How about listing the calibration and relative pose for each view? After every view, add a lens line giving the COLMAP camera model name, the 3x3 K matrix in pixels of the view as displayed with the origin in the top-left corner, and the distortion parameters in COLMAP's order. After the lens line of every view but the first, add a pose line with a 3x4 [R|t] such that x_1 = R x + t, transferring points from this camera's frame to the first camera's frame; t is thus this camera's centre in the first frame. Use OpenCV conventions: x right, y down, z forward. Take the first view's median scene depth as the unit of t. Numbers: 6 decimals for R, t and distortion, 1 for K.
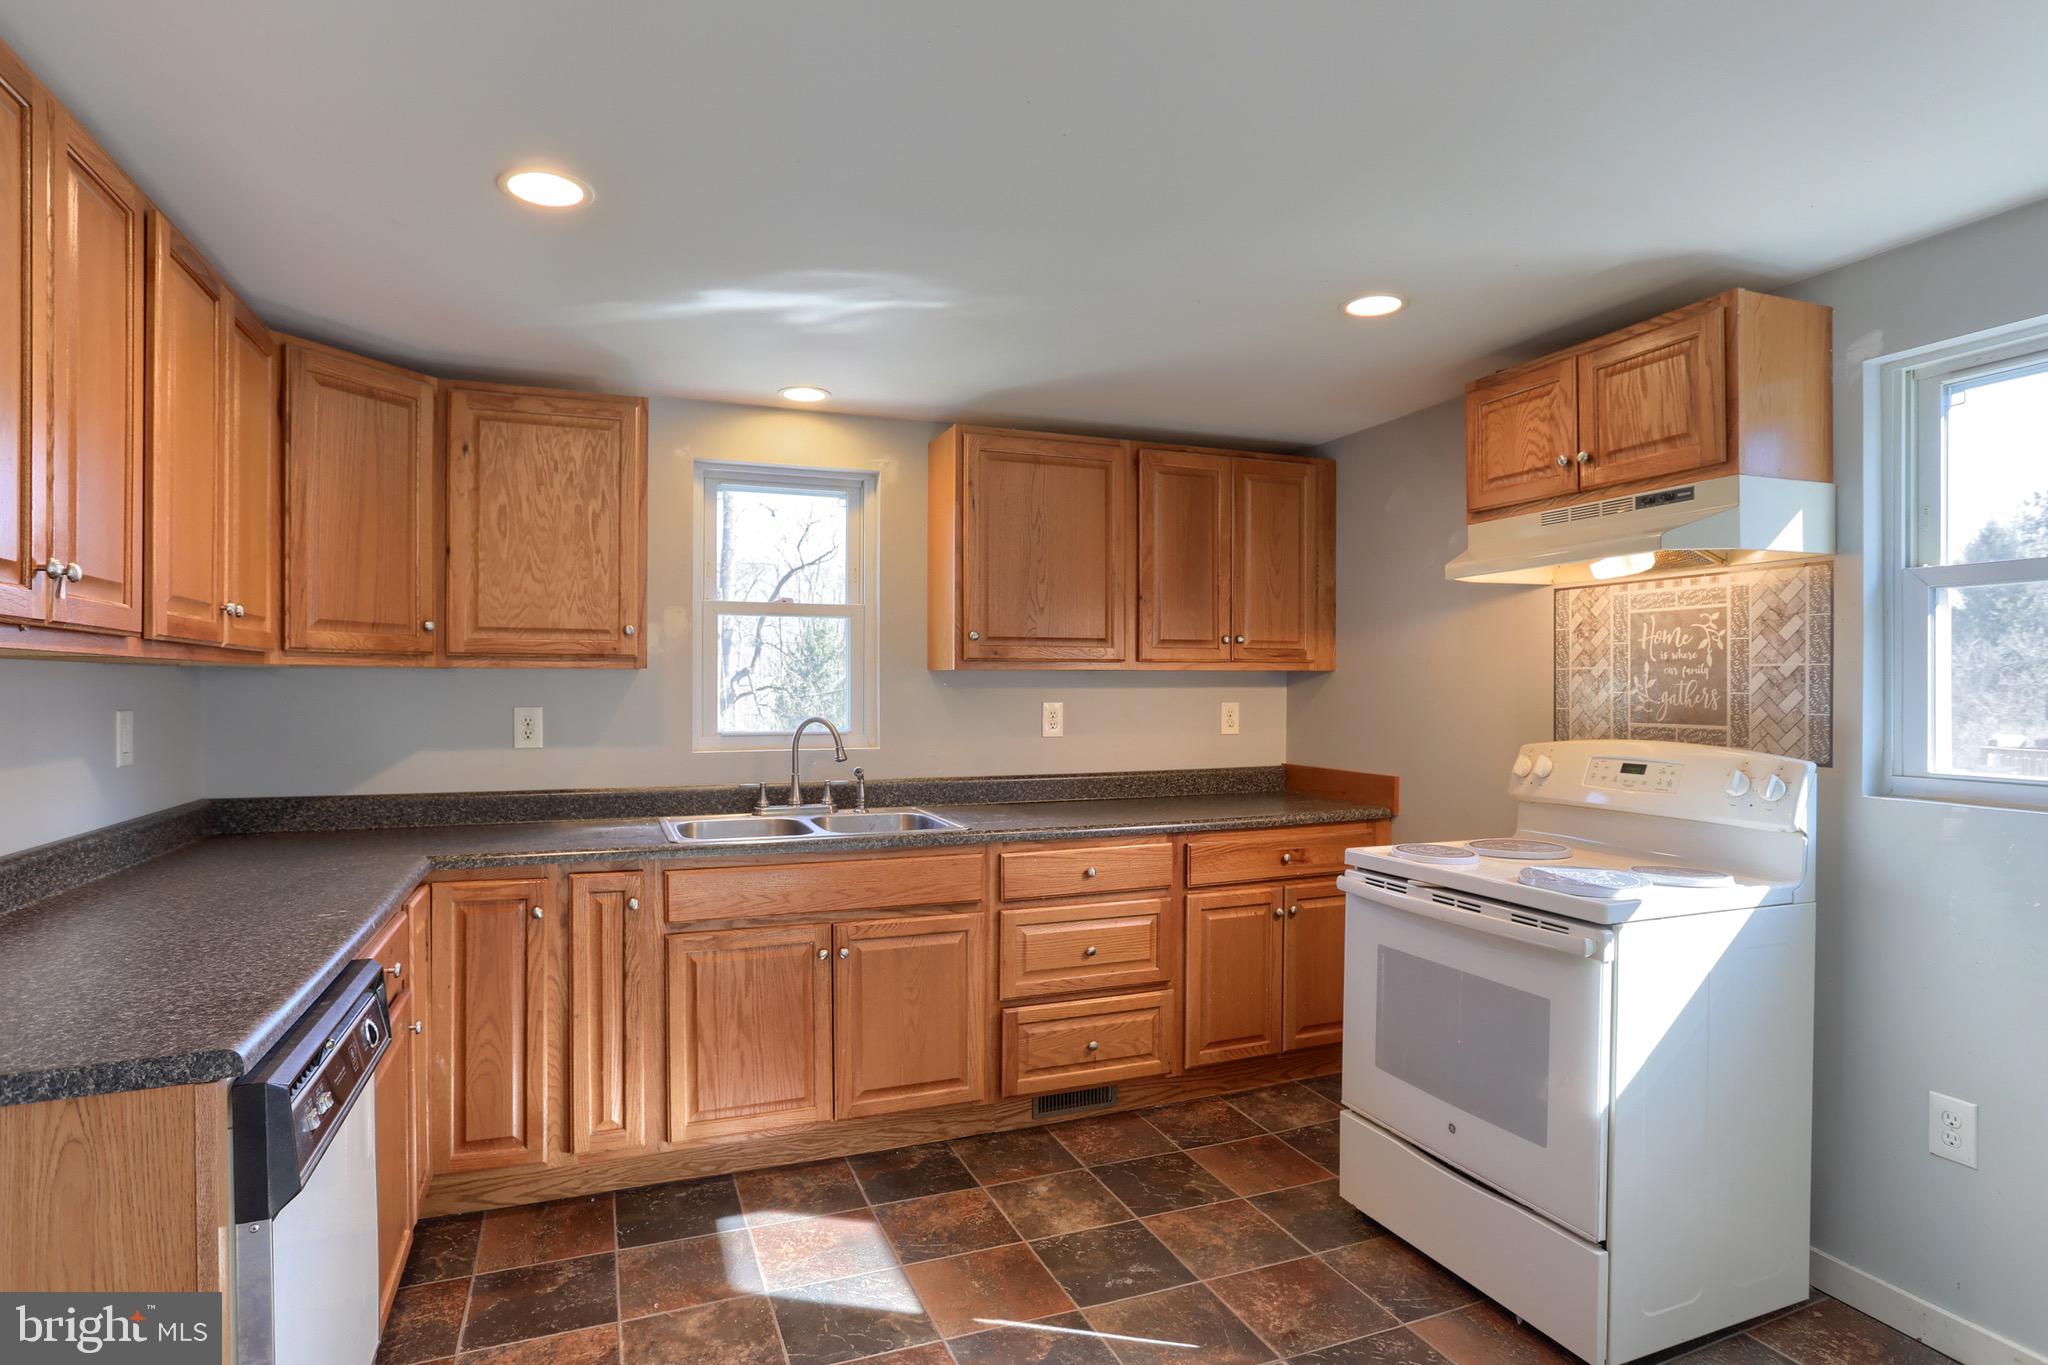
lens RADIAL K [[1066.3, 0, 1012.7], [0, 1066.3, 680.2], [0, 0, 1]] dist [-0.053910, 0.031651]
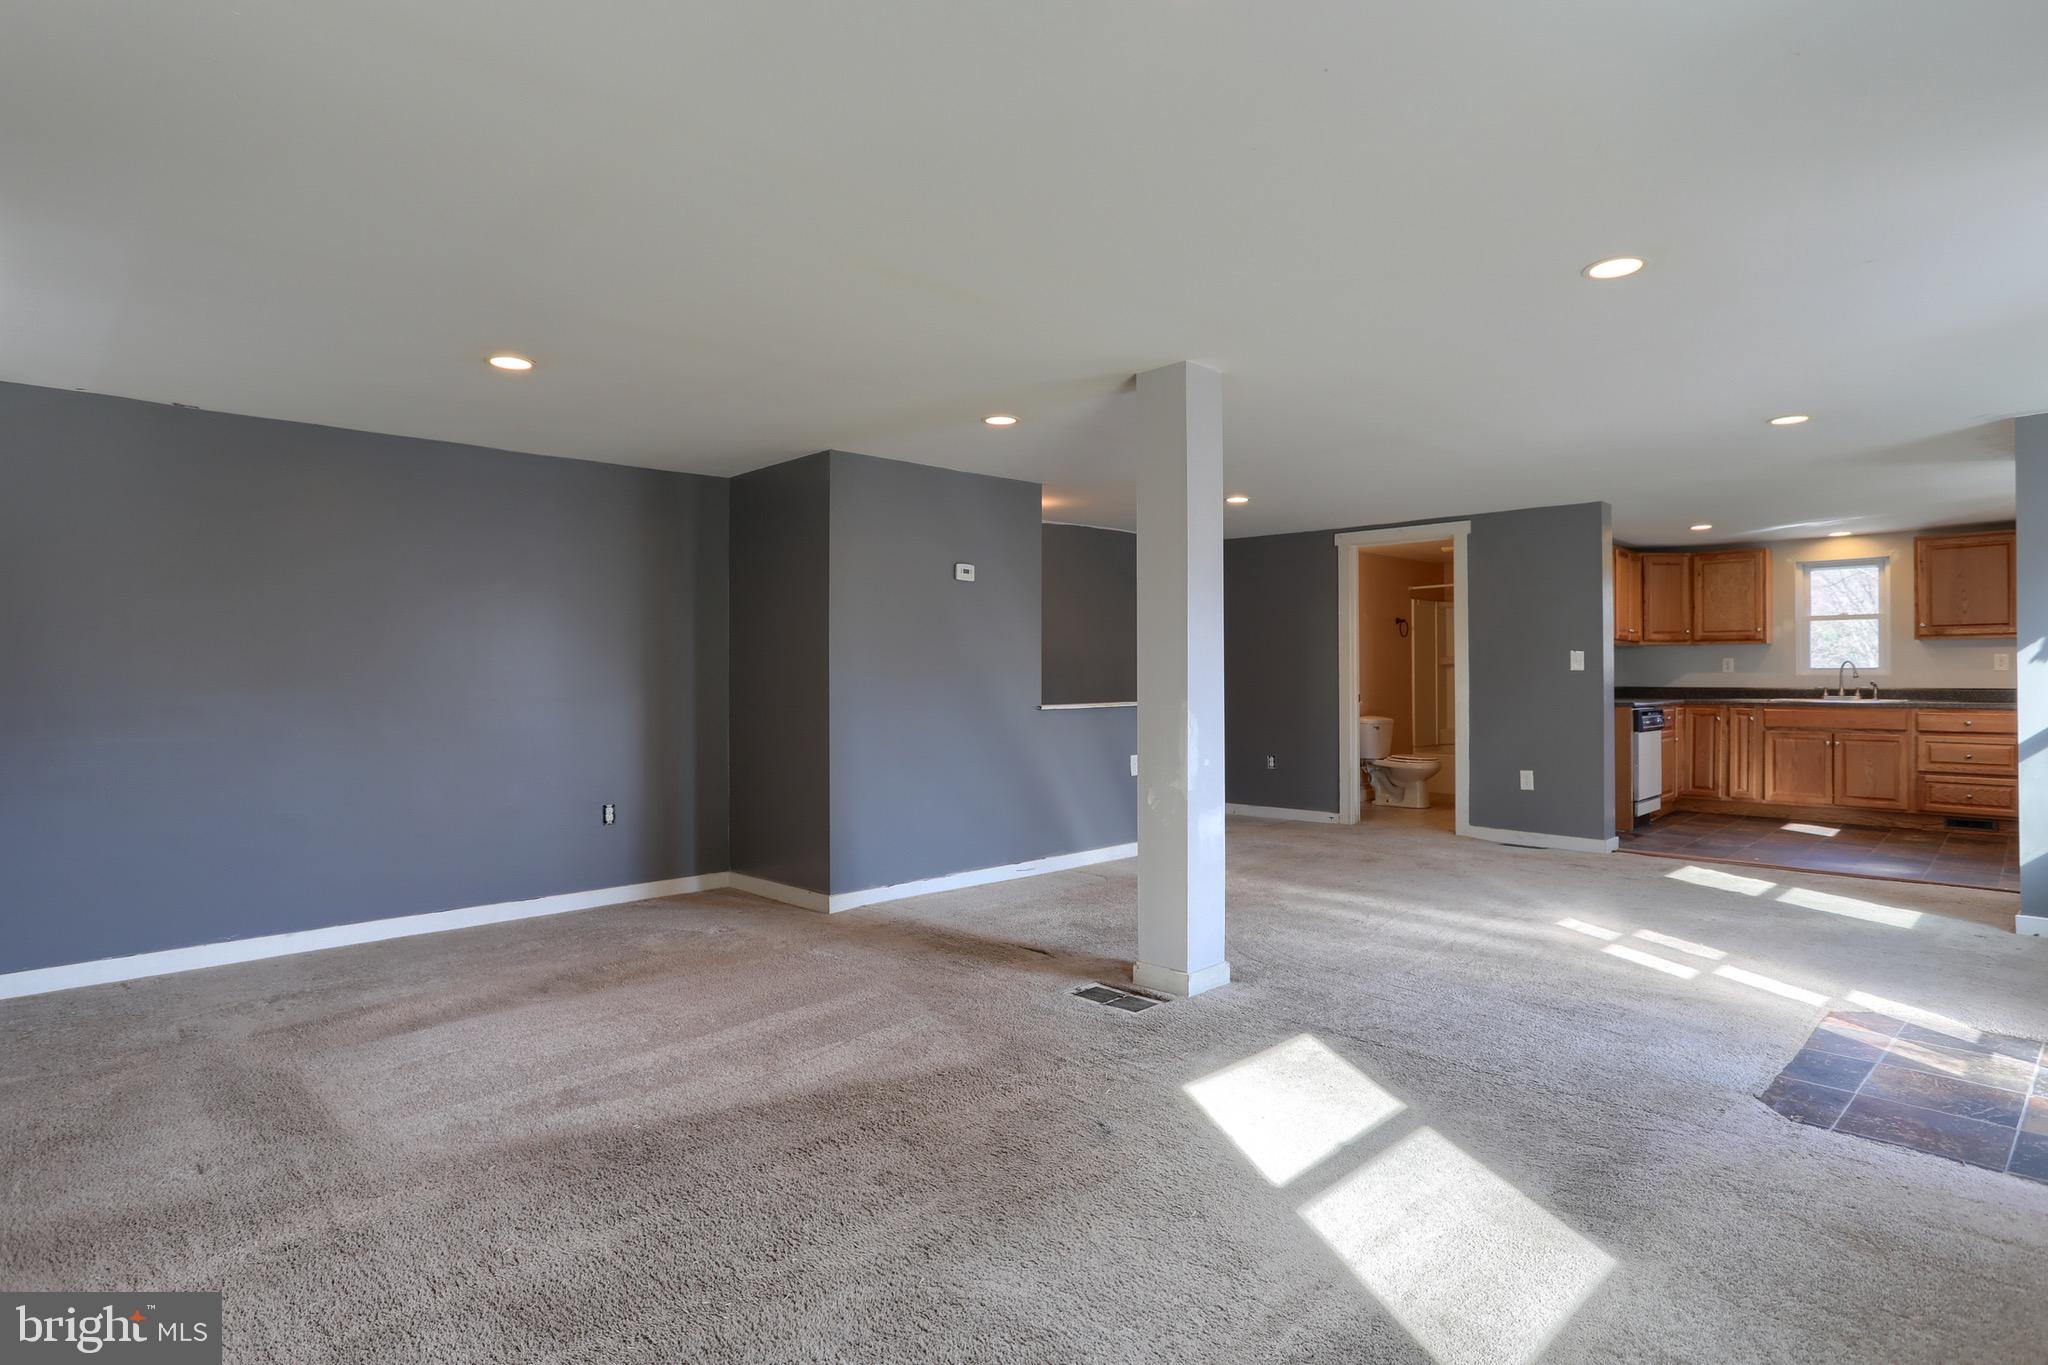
lens RADIAL K [[1066.3, 0, 1012.7], [0, 1066.3, 680.2], [0, 0, 1]] dist [-0.053910, 0.031651]
pose [[0.395626, 0.001749, -0.918410, 1.393583], [0.005990, 0.999972, 0.004485, 0.062367], [0.918392, -0.007276, 0.395604, -1.918022]]
